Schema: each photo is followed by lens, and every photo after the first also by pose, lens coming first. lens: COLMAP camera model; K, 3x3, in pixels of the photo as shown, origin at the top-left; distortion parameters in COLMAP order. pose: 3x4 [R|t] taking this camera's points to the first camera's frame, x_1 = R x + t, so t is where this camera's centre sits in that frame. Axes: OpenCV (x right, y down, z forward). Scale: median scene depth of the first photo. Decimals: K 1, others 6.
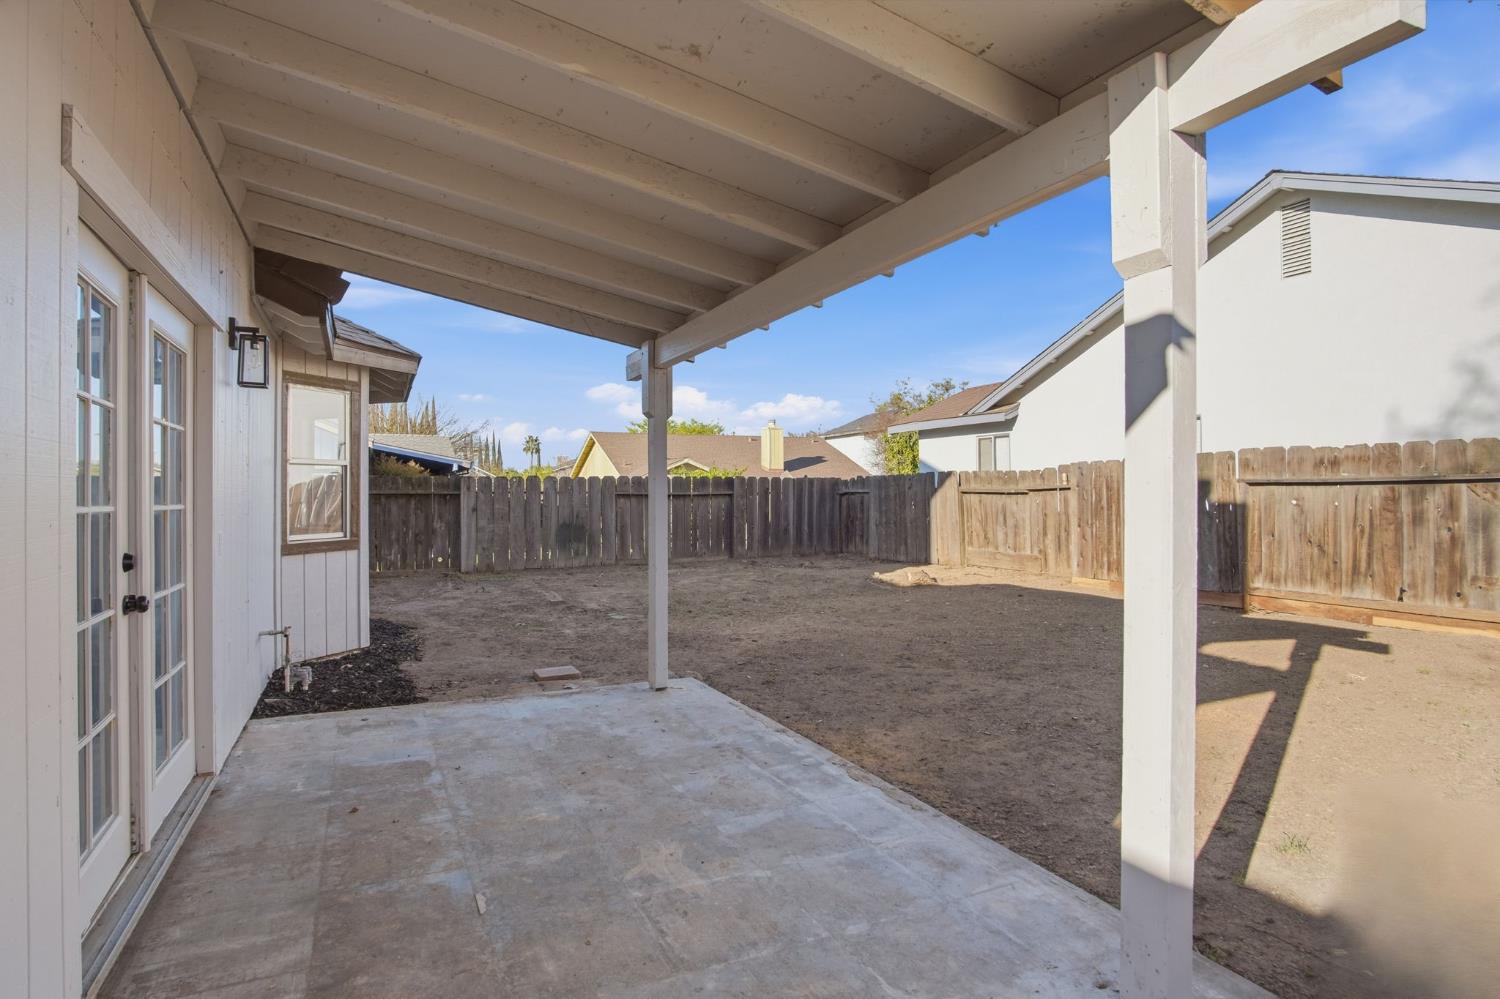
lens RADIAL K [[819.2, 0, 750.0], [0, 819.2, 499.5], [0, 0, 1]] dist [-0.030583, 0.002240]
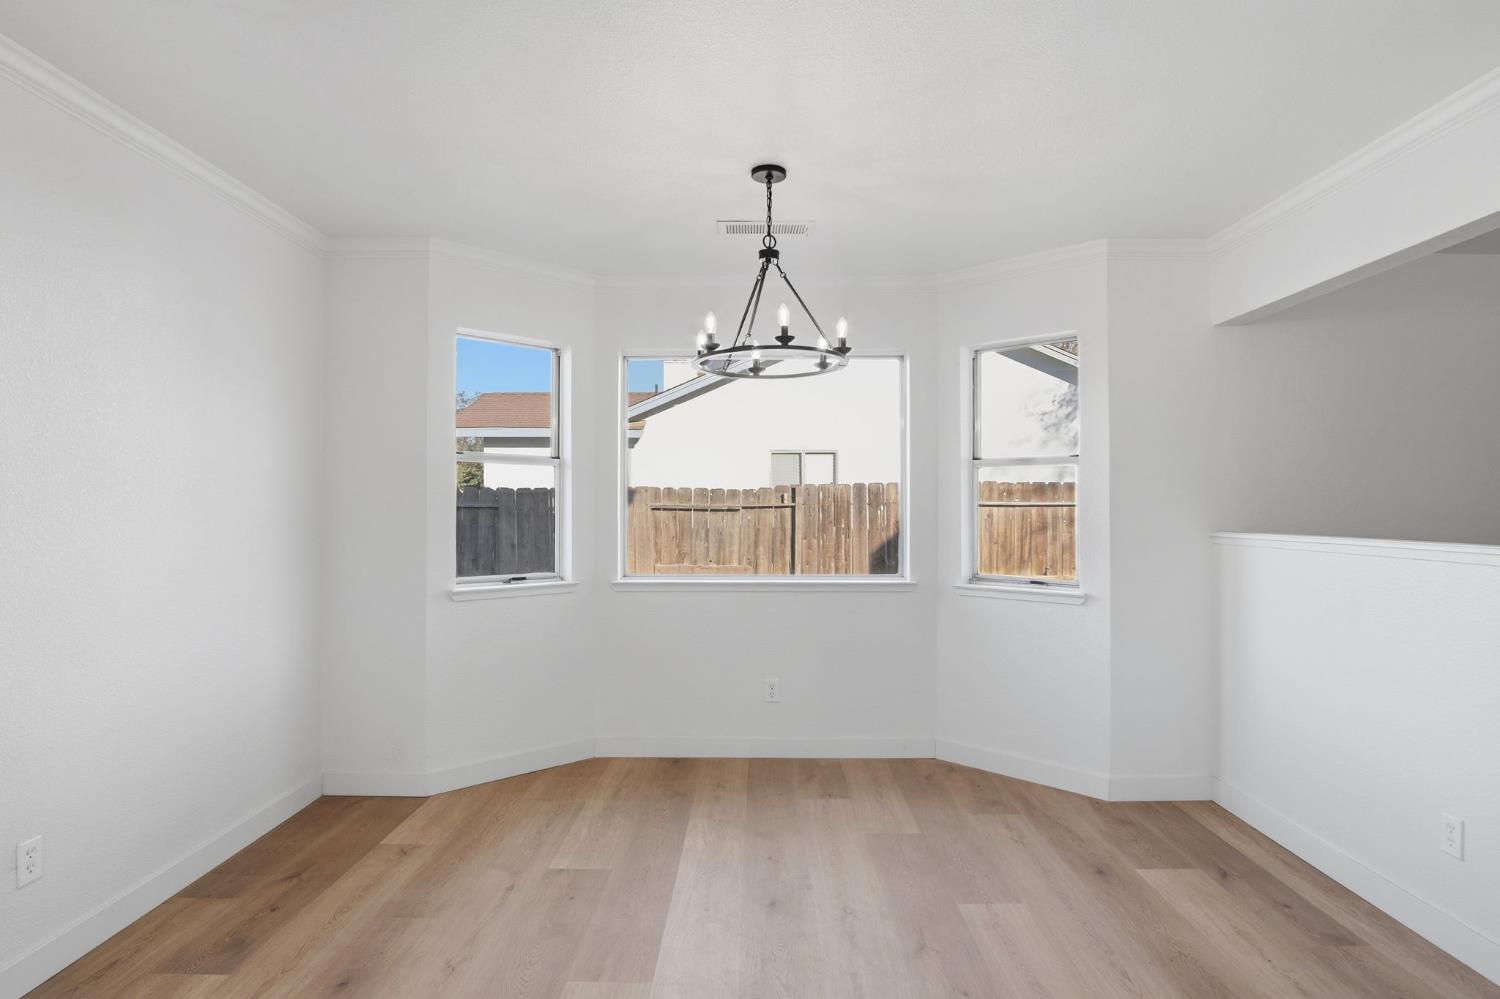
lens RADIAL K [[819.2, 0, 750.0], [0, 819.2, 499.5], [0, 0, 1]] dist [-0.030583, 0.002240]
pose [[0.427714, 0.013759, 0.903809, -0.671149], [-0.000531, 0.999888, -0.014970, -0.006007], [-0.903914, 0.005923, 0.427673, 0.528521]]
